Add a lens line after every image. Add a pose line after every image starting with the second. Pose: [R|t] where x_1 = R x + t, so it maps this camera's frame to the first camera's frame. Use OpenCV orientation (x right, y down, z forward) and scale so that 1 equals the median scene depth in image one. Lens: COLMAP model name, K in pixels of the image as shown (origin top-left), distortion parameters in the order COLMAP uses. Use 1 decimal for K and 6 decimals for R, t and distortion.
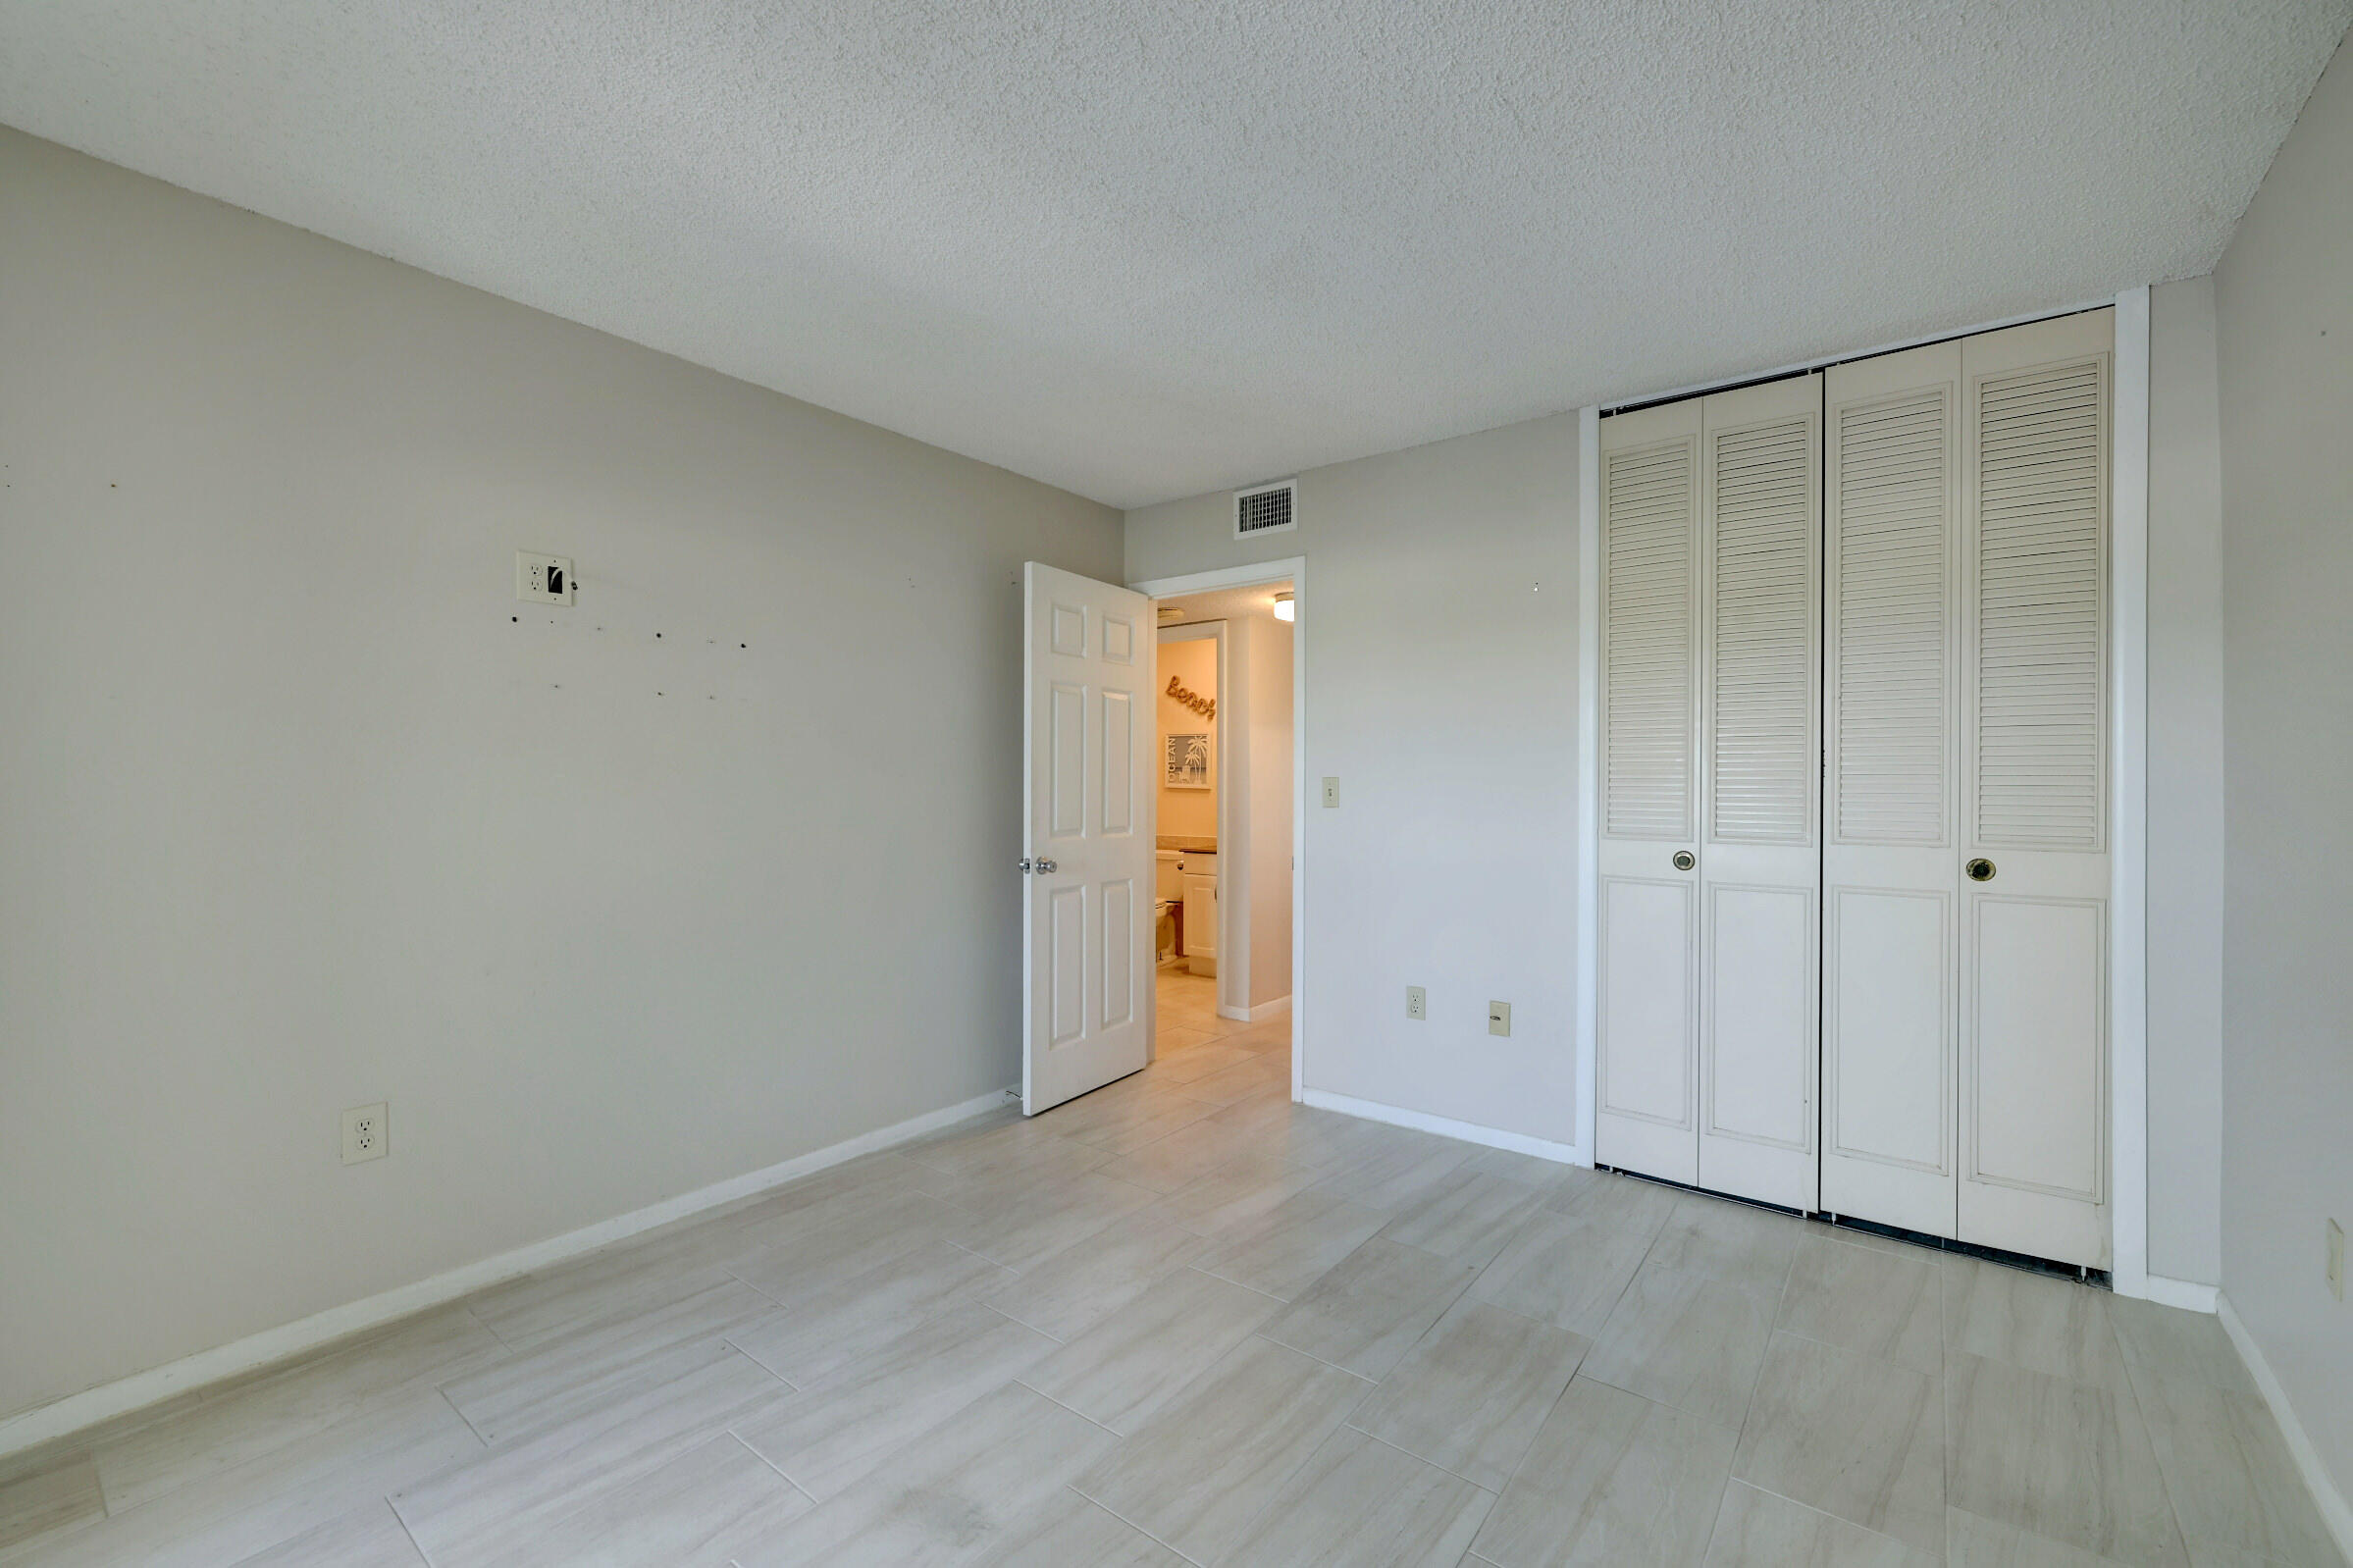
lens RADIAL K [[979.8, 0, 1165.2], [0, 979.8, 782.9], [0, 0, 1]] dist [-0.002494, 0.000305]
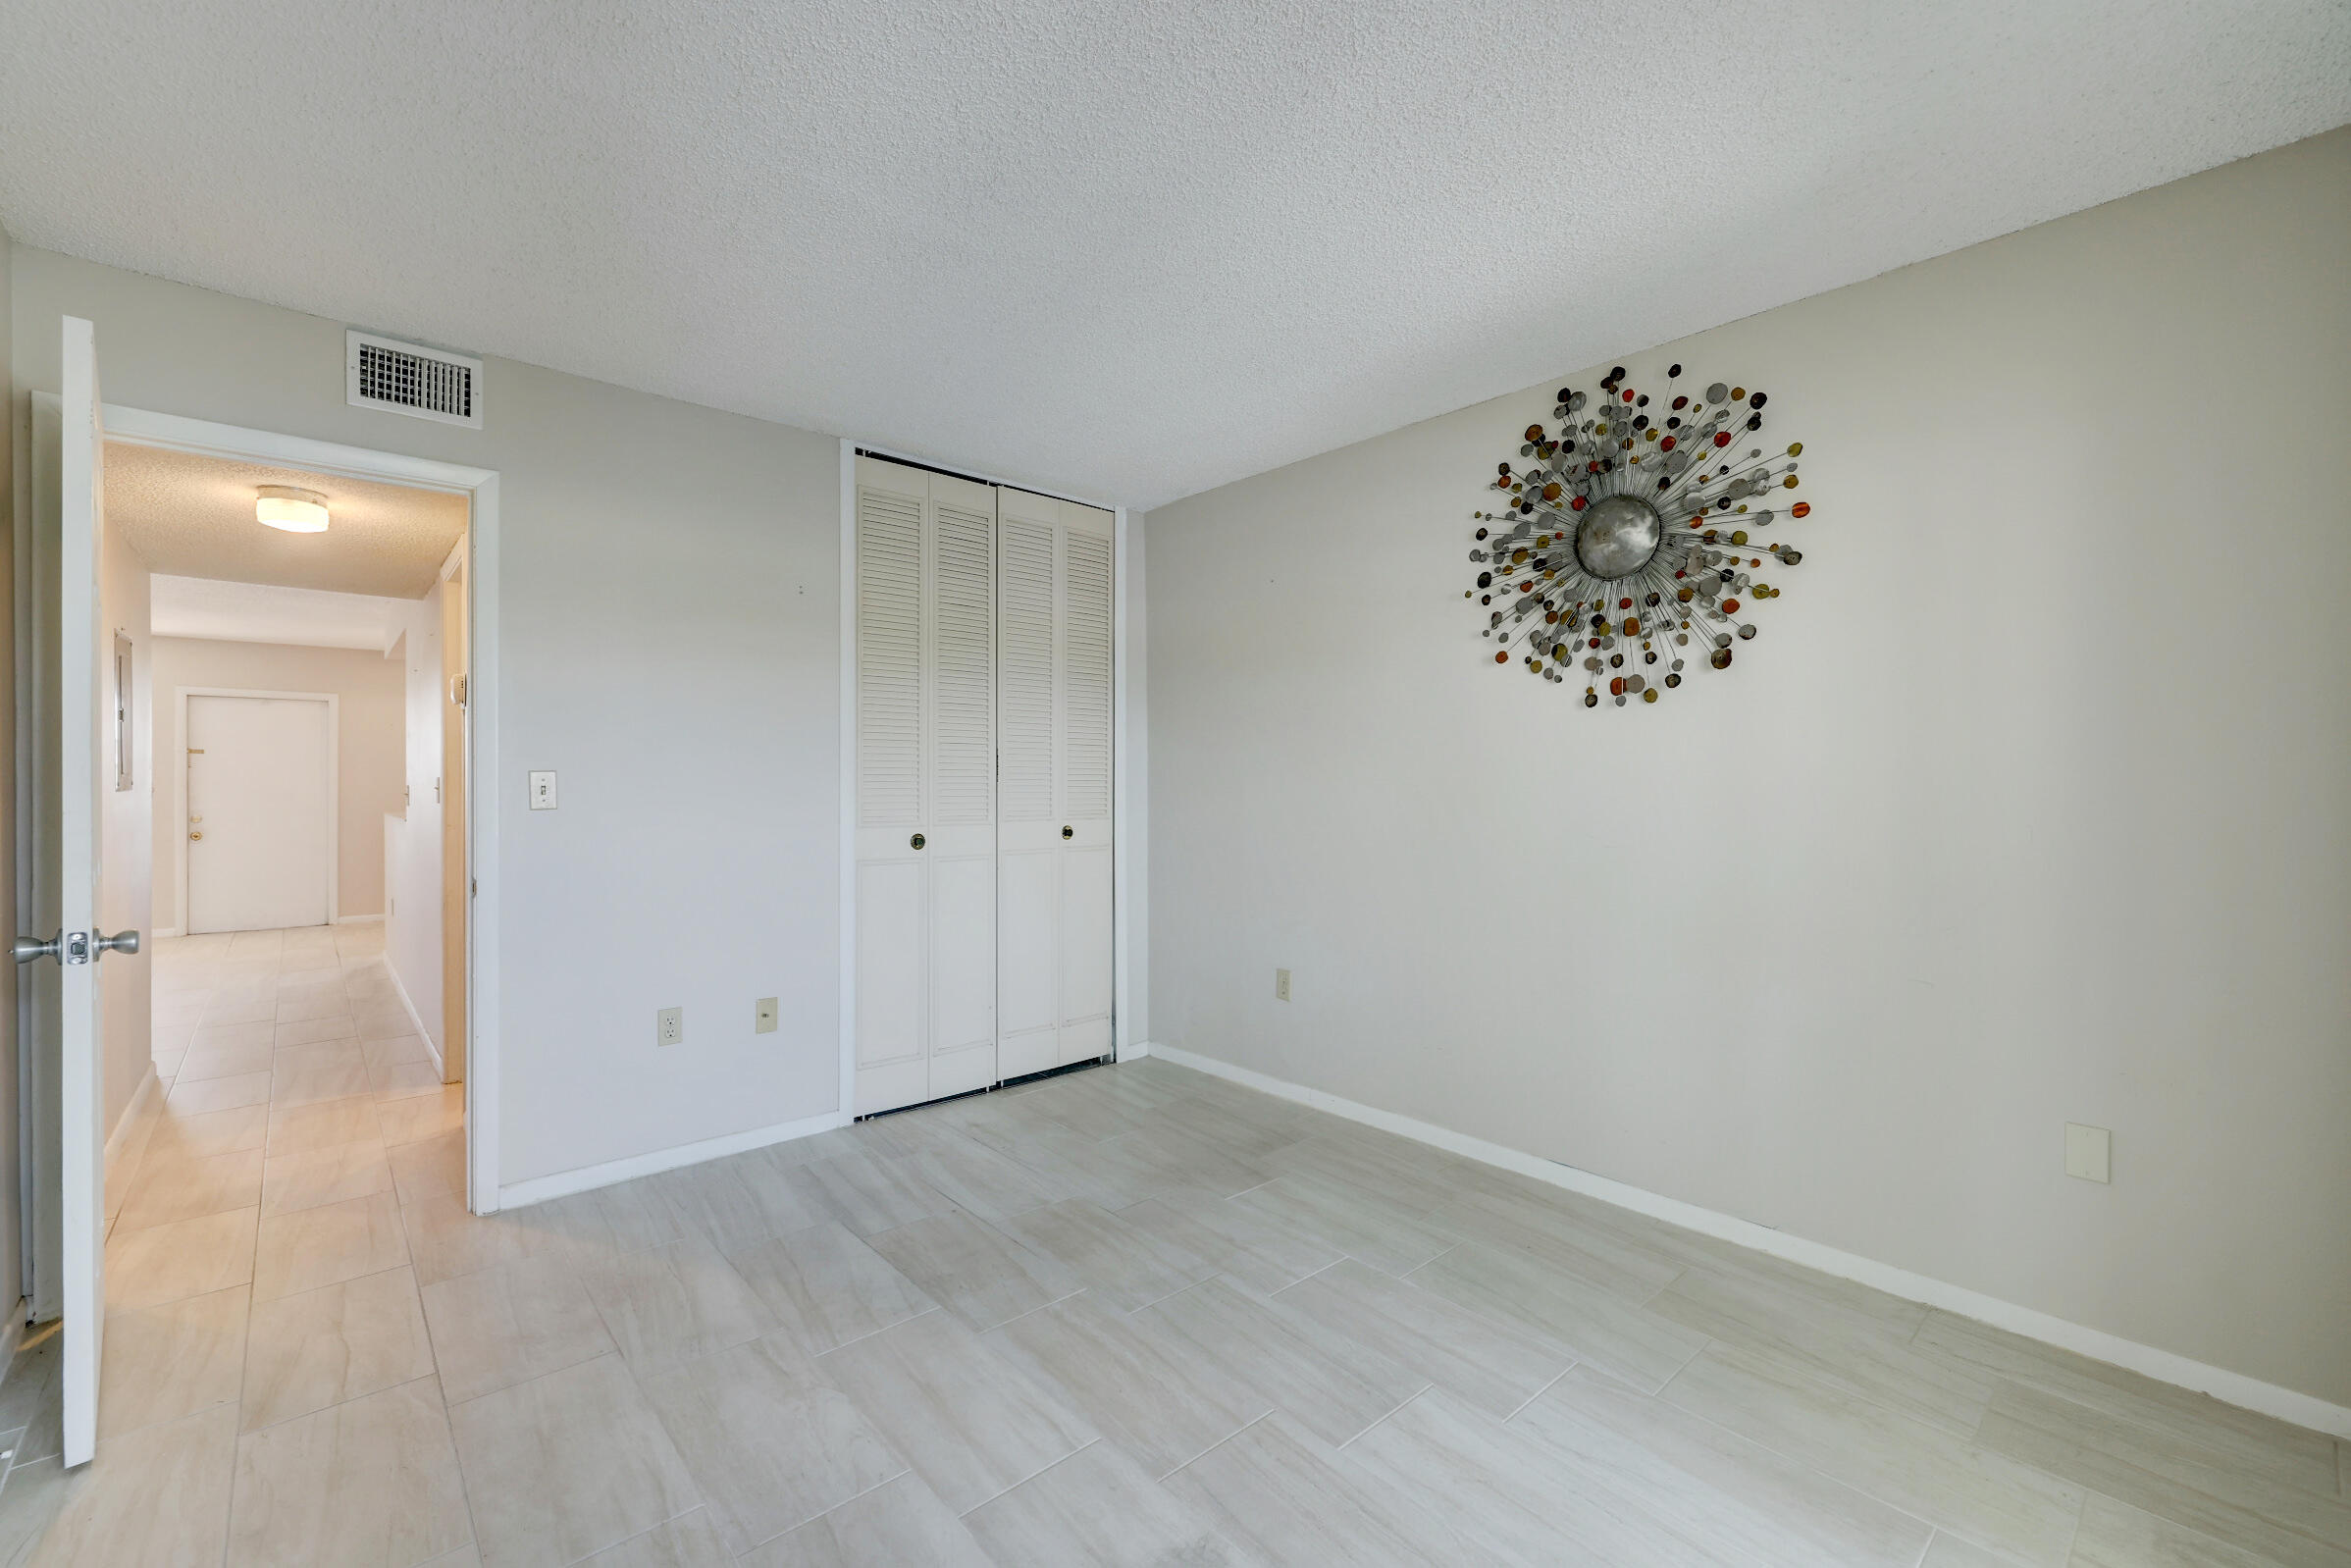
lens RADIAL K [[979.0, 0, 1158.1], [0, 979.0, 777.2], [0, 0, 1]] dist [-0.002494, 0.000305]
pose [[0.187895, 0.002714, 0.982185, -0.745317], [-0.000003, 0.999996, -0.002763, 0.002459], [-0.982189, 0.000516, 0.187894, 0.561520]]
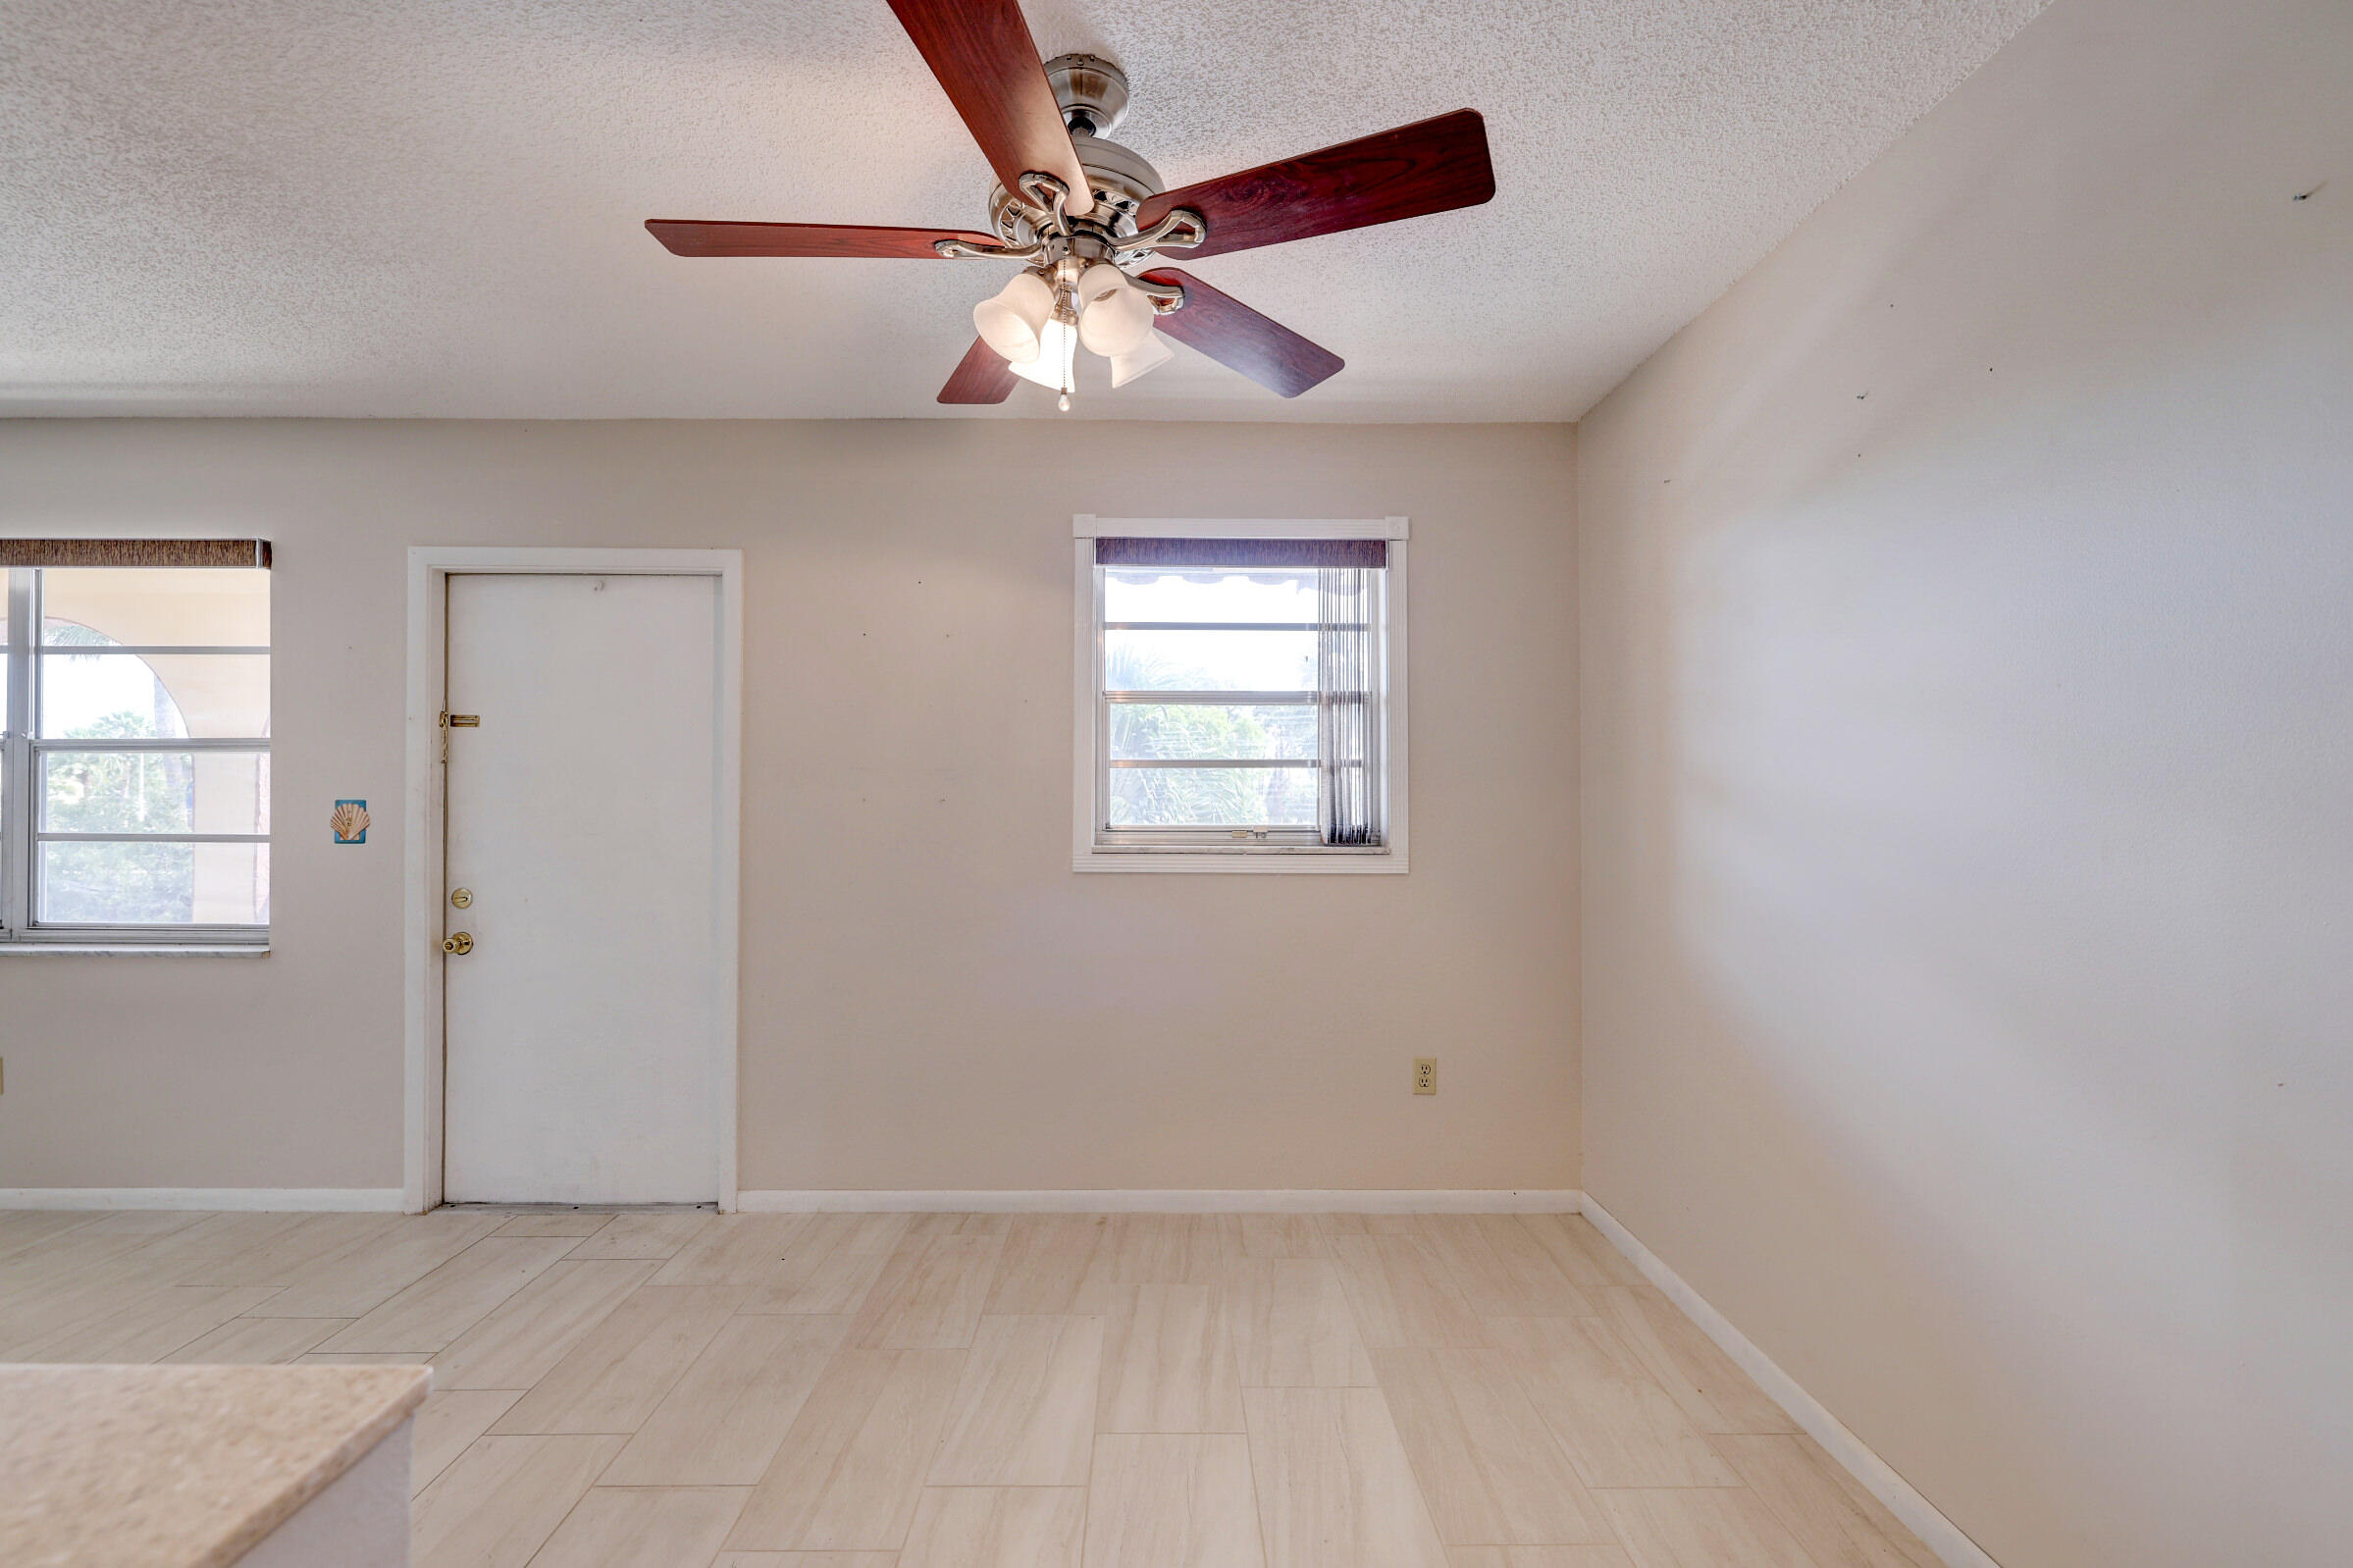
lens RADIAL K [[979.8, 0, 1160.2], [0, 979.8, 782.9], [0, 0, 1]] dist [-0.002494, 0.000305]
pose [[0.785667, 0.015093, 0.618465, 1.791134], [-0.011184, 0.999886, -0.010193, -0.010729], [-0.618548, 0.001091, 0.785746, 2.812104]]
